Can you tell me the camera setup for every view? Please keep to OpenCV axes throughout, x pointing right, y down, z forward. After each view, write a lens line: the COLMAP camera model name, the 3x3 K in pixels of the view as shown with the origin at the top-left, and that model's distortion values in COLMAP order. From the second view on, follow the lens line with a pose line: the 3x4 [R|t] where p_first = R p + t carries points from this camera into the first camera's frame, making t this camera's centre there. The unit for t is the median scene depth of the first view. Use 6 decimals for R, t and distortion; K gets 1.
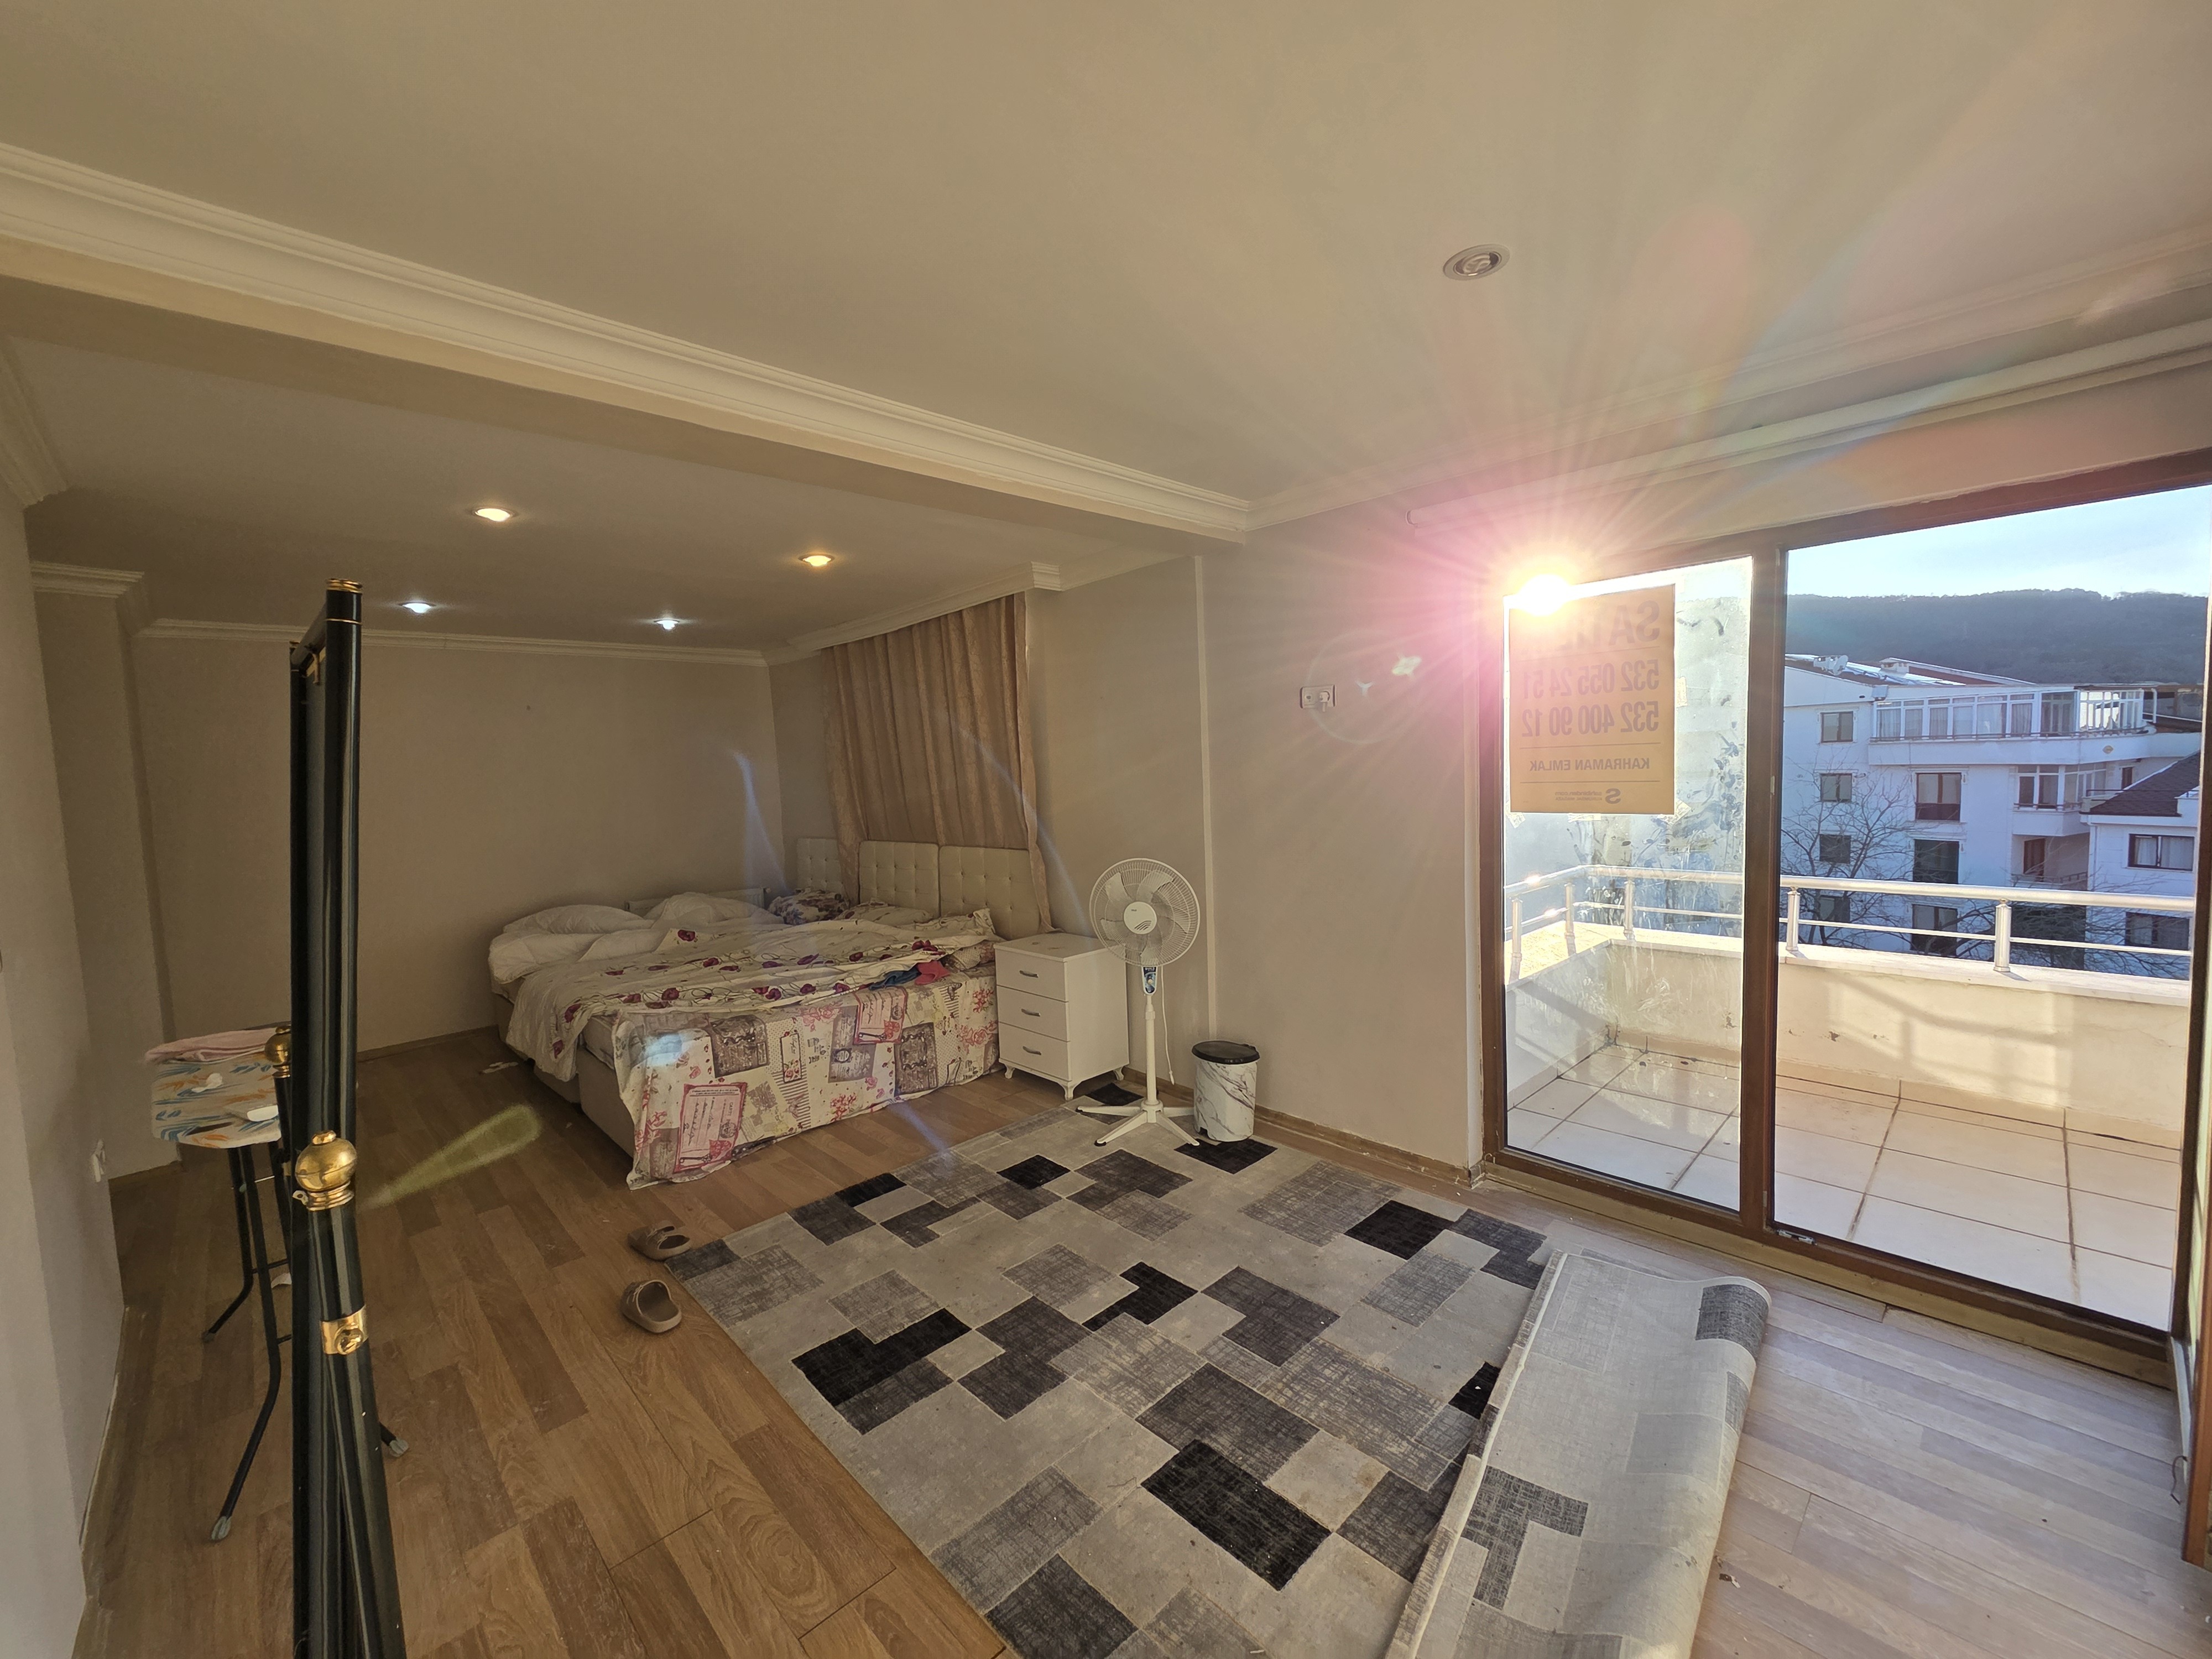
lens RADIAL K [[903.5, 0, 1101.0], [0, 903.5, 831.5], [0, 0, 1]] dist [0.008610, -0.004408]
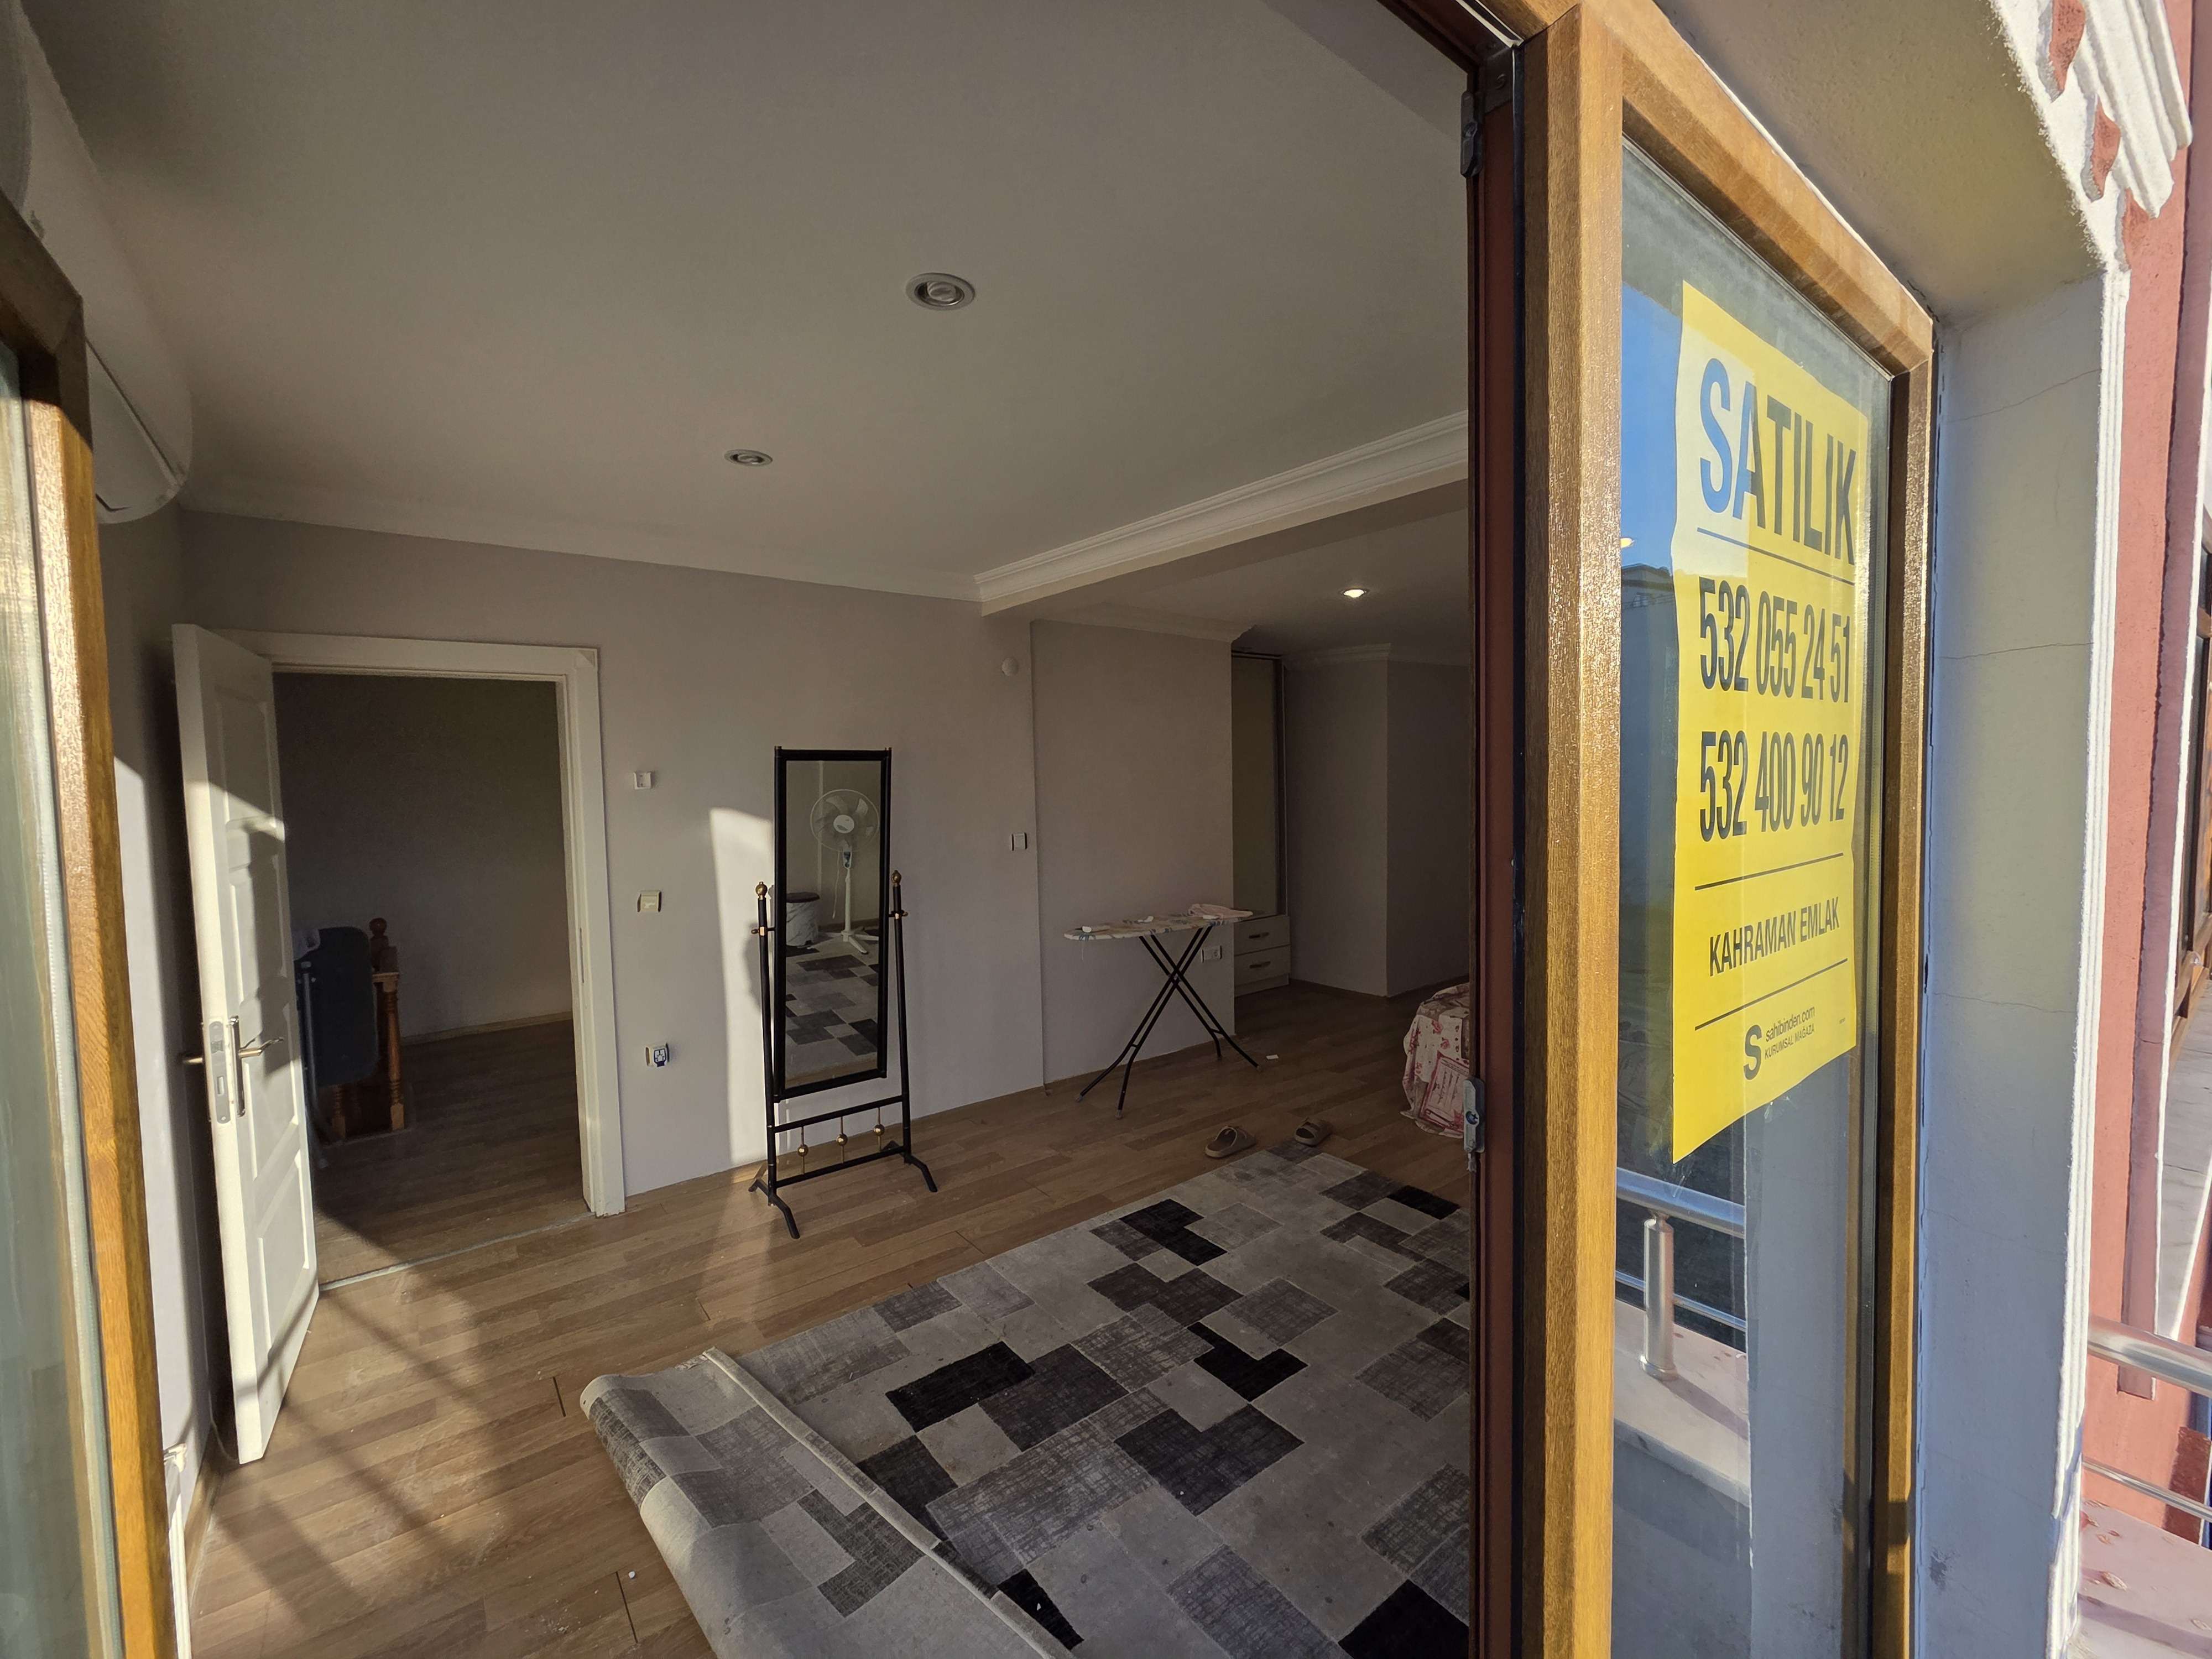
lens RADIAL K [[914.9, 0, 1102.6], [0, 914.9, 825.1], [0, 0, 1]] dist [0.006990, -0.003953]
pose [[-0.099277, 0.101240, -0.989896, 0.702208], [-0.058975, 0.992463, 0.107417, -0.103932], [0.993311, 0.069043, -0.092558, 0.662476]]
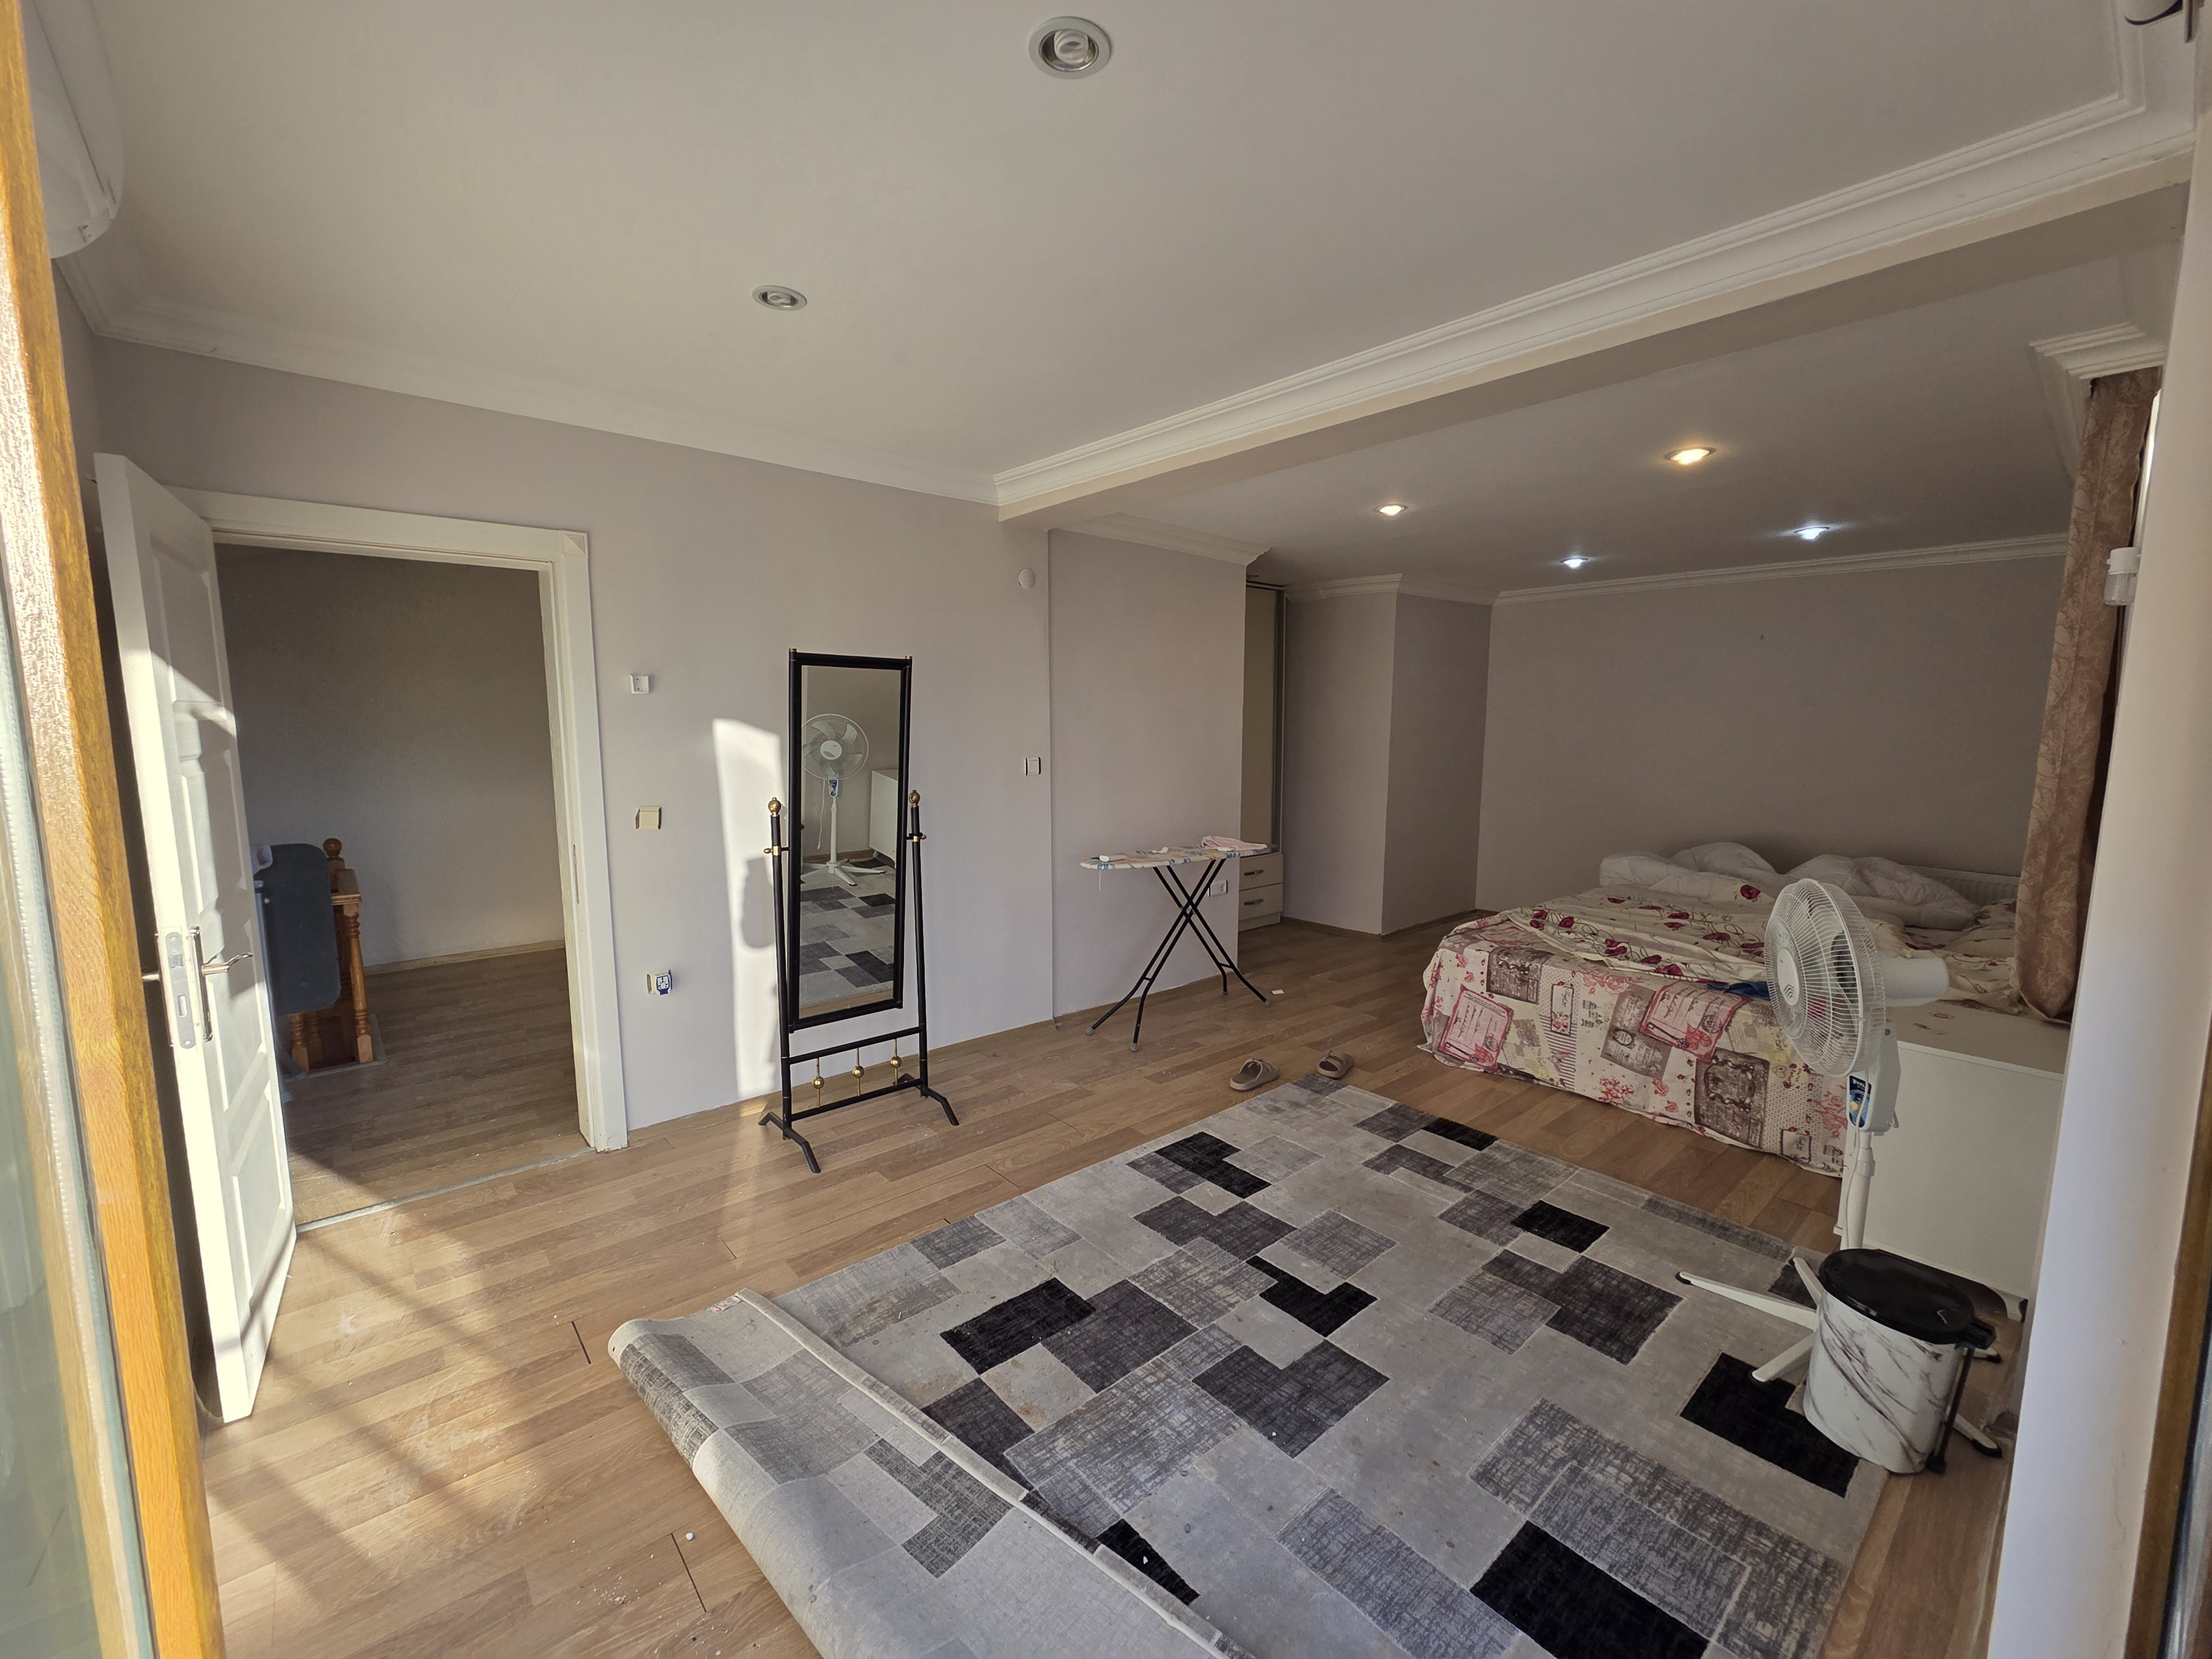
lens RADIAL K [[903.5, 0, 1101.0], [0, 903.5, 831.5], [0, 0, 1]] dist [0.008610, -0.004408]
pose [[-0.050486, 0.164765, -0.985040, 0.645393], [-0.081726, 0.982308, 0.168497, -0.062038], [0.995375, 0.089010, -0.036127, 0.572677]]
